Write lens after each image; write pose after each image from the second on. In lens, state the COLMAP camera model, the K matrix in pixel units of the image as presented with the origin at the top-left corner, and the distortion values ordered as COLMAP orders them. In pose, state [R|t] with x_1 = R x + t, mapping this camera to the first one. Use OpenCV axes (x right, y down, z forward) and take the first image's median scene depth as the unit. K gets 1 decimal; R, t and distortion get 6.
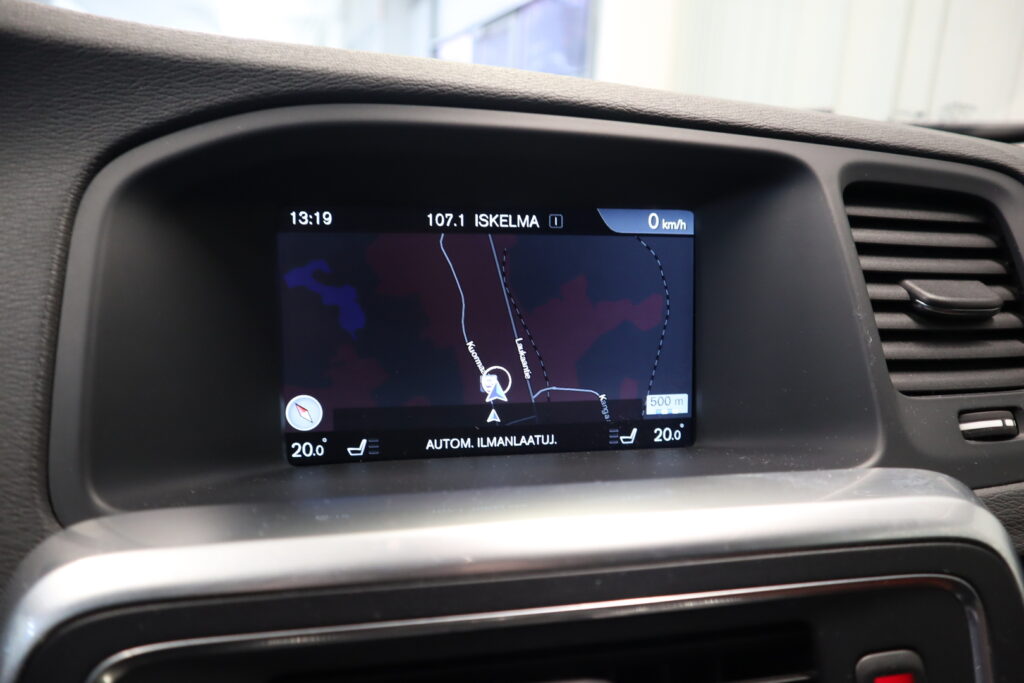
lens RADIAL K [[716.9, 0, 512.0], [0, 716.9, 341.5], [0, 0, 1]] dist [-0.117015, 0.075930]
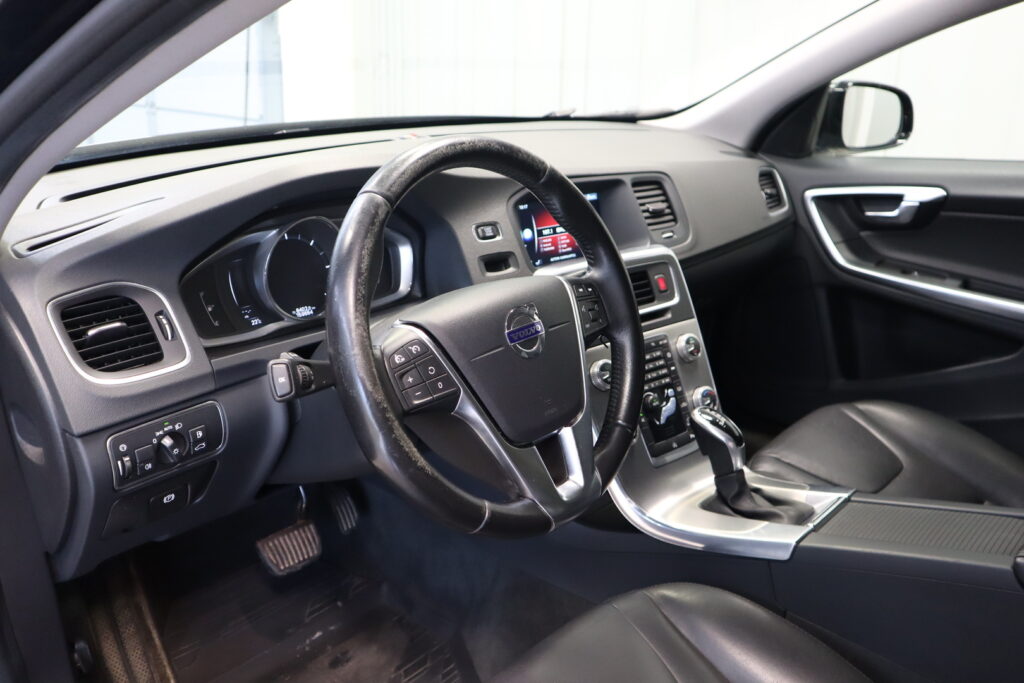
lens RADIAL K [[884.3, 0, 512.0], [0, 884.3, 341.5], [0, 0, 1]] dist [-0.074248, 0.003491]
pose [[0.886296, -0.183925, 0.425032, -2.699506], [0.143261, 0.981625, 0.126048, -0.066371], [-0.440405, -0.050826, 0.896359, -3.634909]]
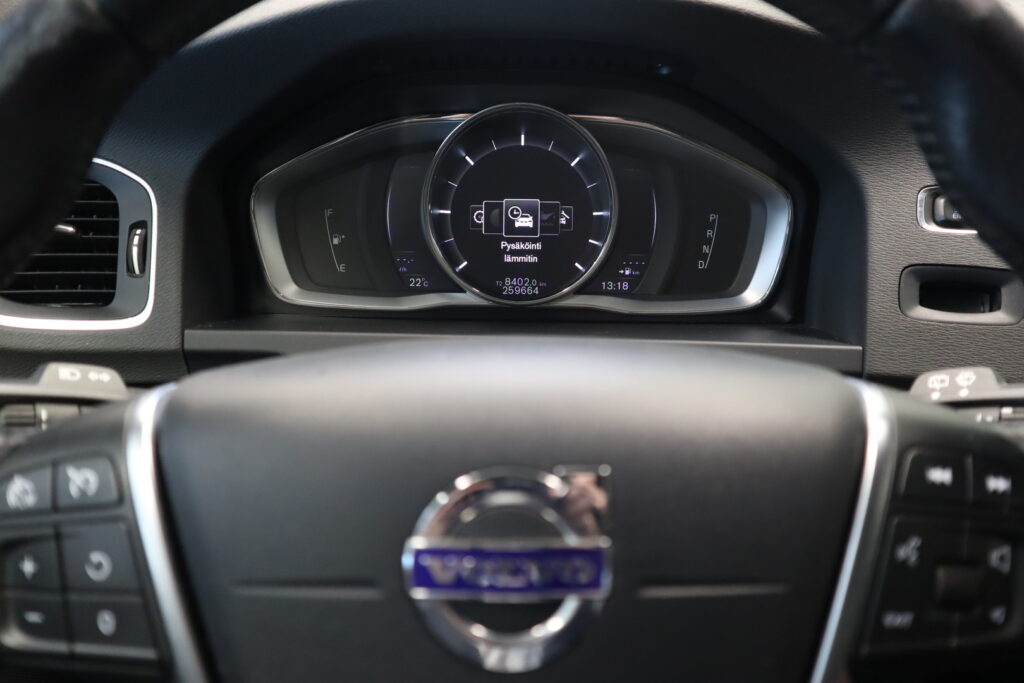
lens RADIAL K [[884.3, 0, 512.0], [0, 884.3, 341.5], [0, 0, 1]] dist [-0.074248, 0.003491]
pose [[0.933065, 0.101232, -0.345170, -0.909501], [-0.049748, 0.986677, 0.154897, -0.024463], [0.356252, -0.127358, 0.925670, -1.386335]]
